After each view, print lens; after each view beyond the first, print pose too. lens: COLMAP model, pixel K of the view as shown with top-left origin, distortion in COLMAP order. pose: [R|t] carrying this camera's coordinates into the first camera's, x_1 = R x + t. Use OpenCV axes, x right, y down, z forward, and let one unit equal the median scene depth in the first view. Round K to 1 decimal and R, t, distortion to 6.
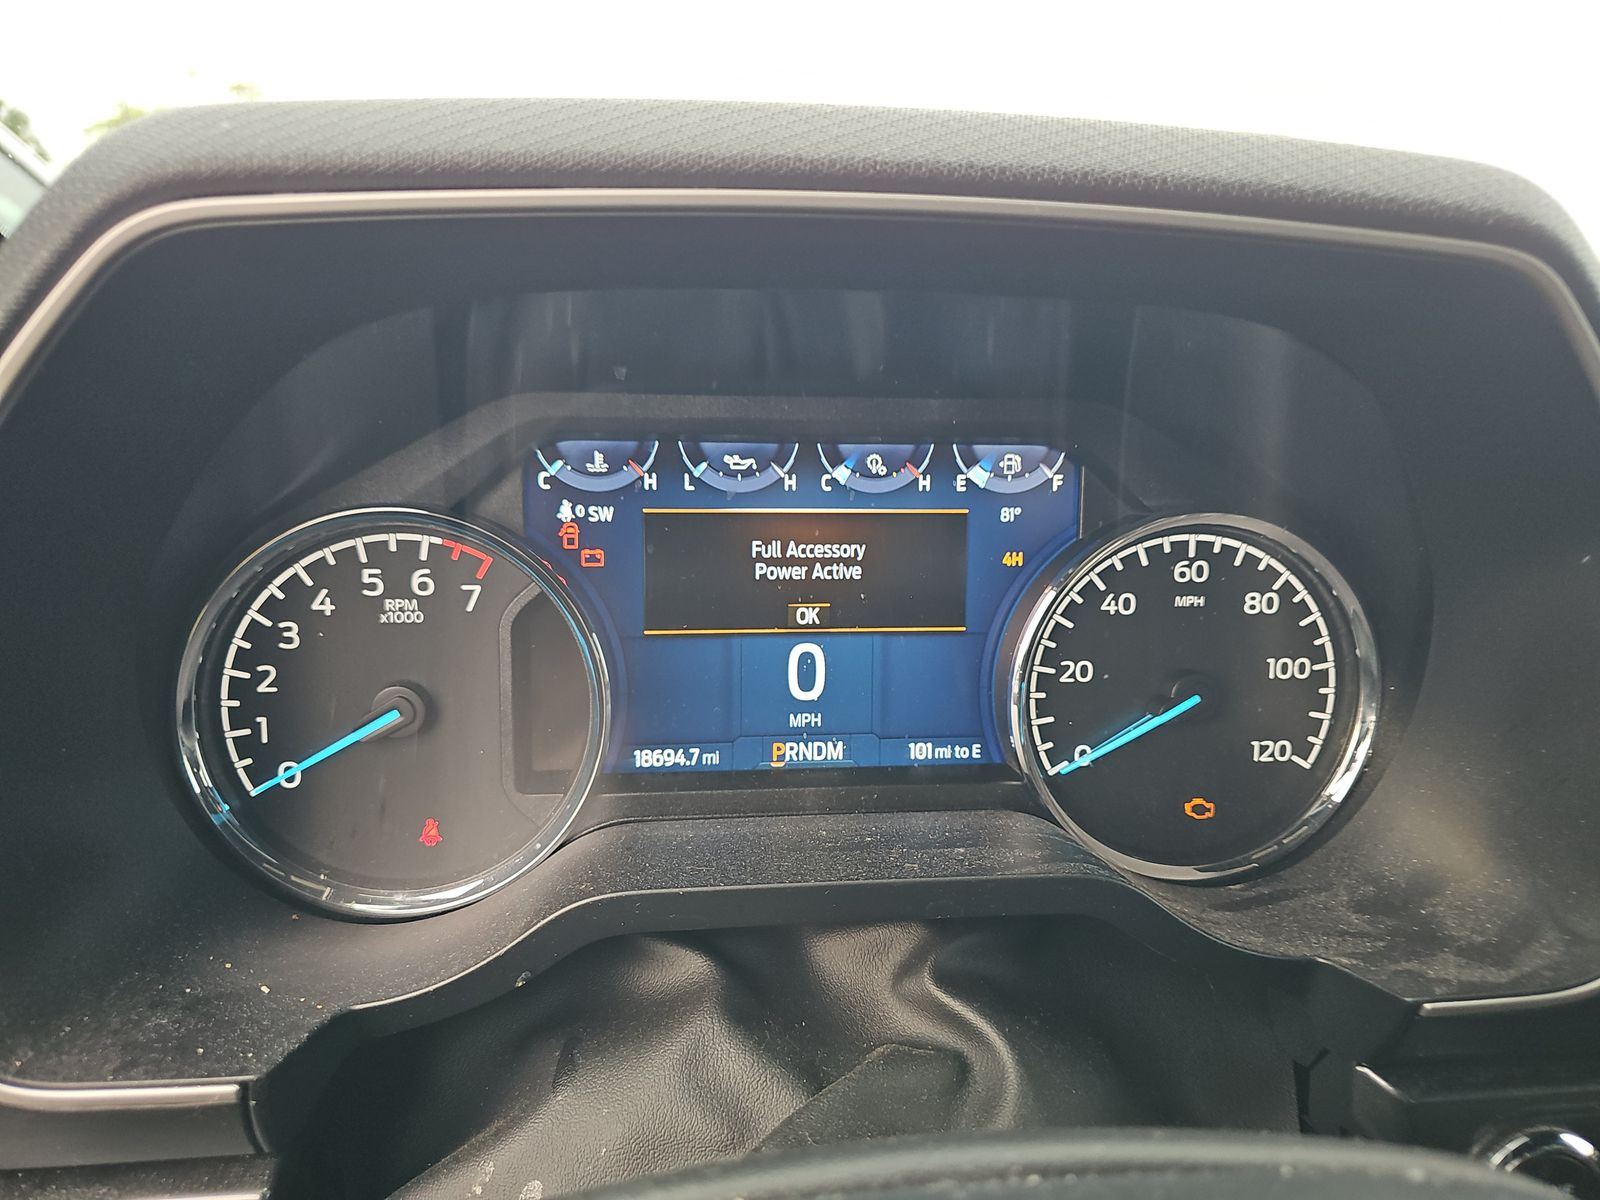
lens RADIAL K [[1073.5, 0, 801.3], [0, 1073.5, 594.8], [0, 0, 1]] dist [0.009602, -0.002750]
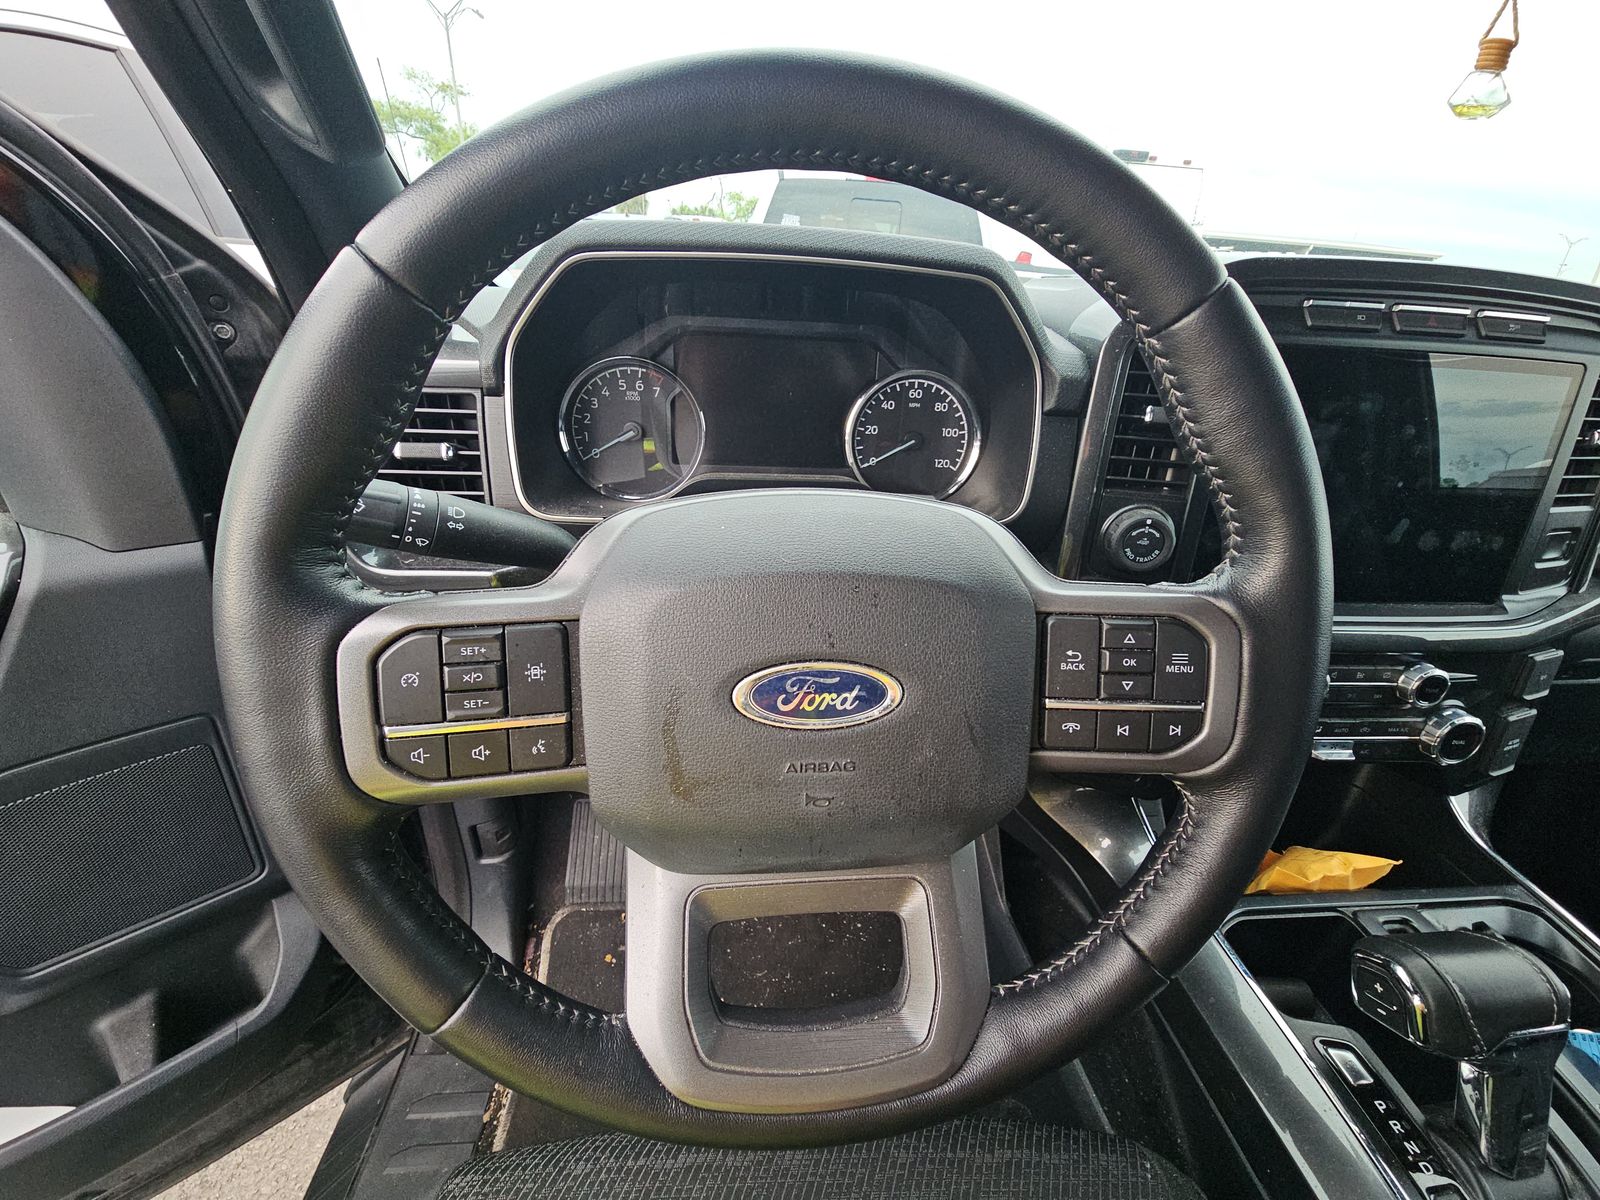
lens RADIAL K [[642.2, 0, 808.9], [0, 642.2, 610.0], [0, 0, 1]] dist [0.005501, -0.005460]
pose [[0.999277, 0.036785, -0.009657, 0.126602], [-0.033683, 0.973915, 0.224400, 0.158600], [0.017659, -0.223912, 0.974449, -0.735677]]
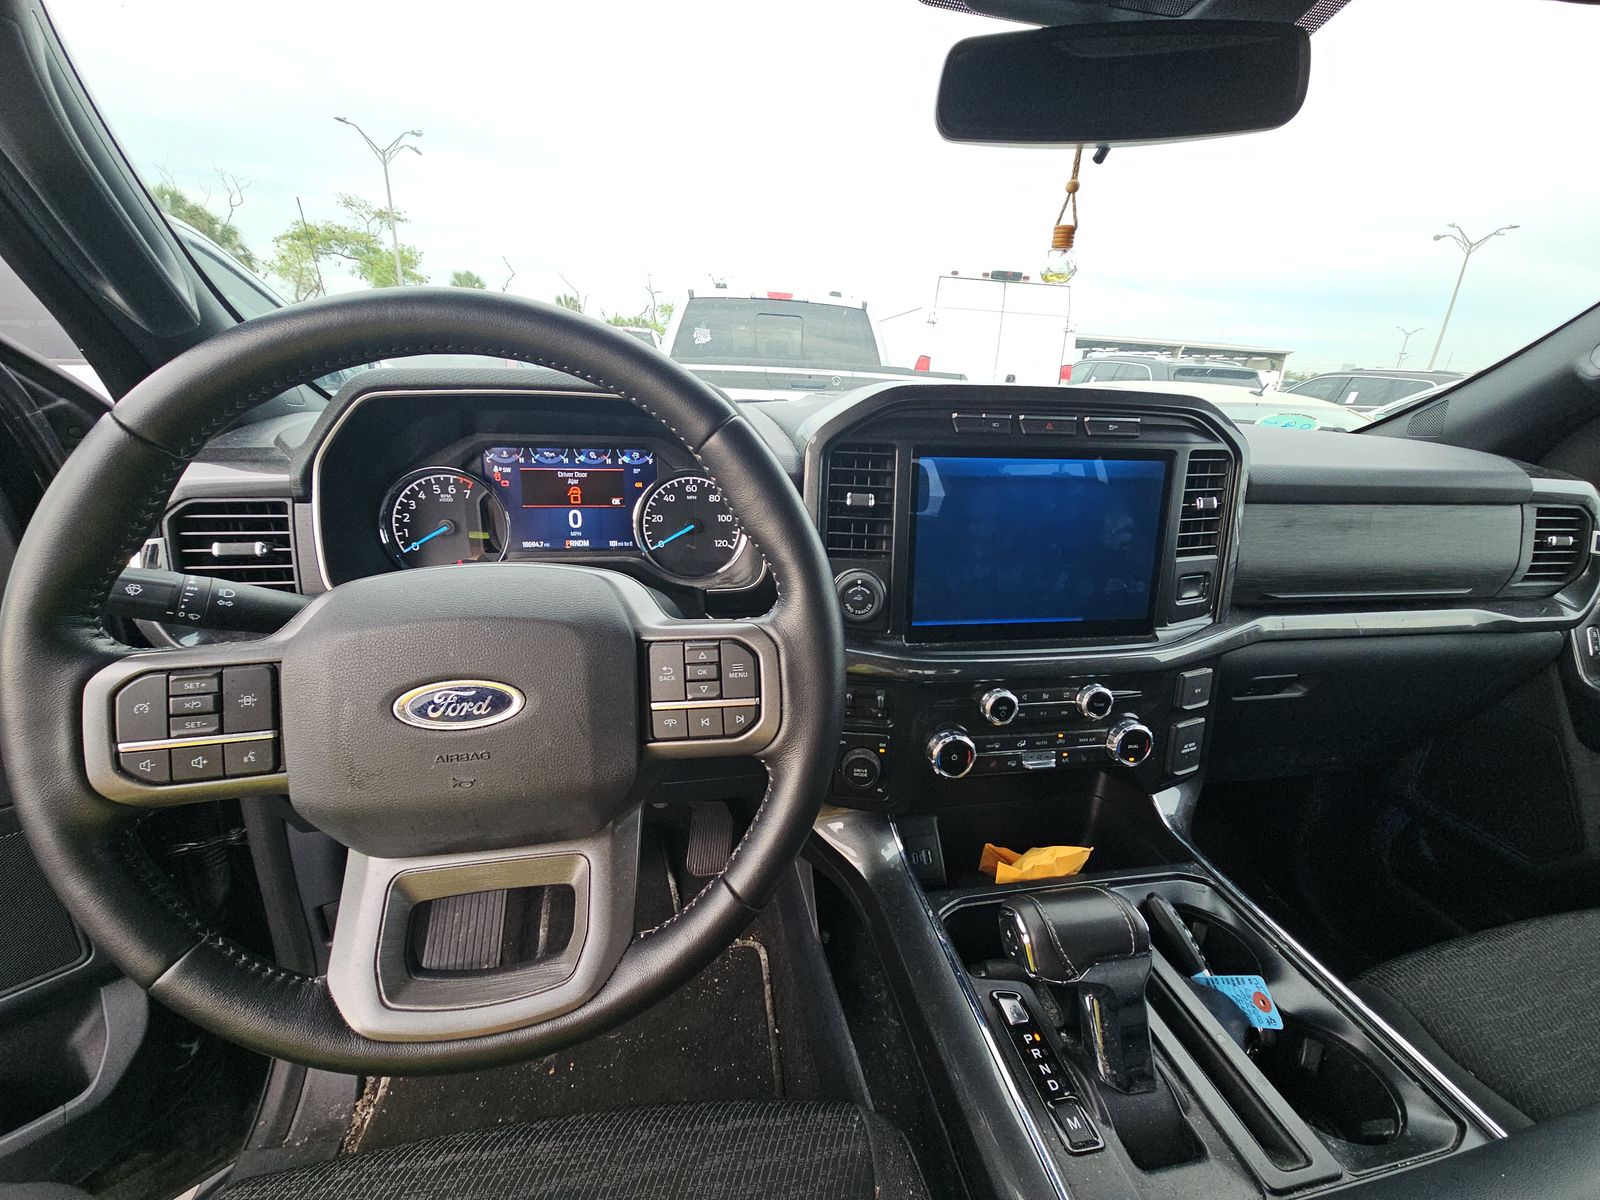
lens RADIAL K [[642.2, 0, 808.3], [0, 642.2, 611.7], [0, 0, 1]] dist [0.005501, -0.005460]
pose [[0.997502, -0.012810, 0.069464, 0.586442], [0.006109, 0.995379, 0.095828, 0.172781], [-0.070371, -0.095164, 0.992971, -1.065879]]
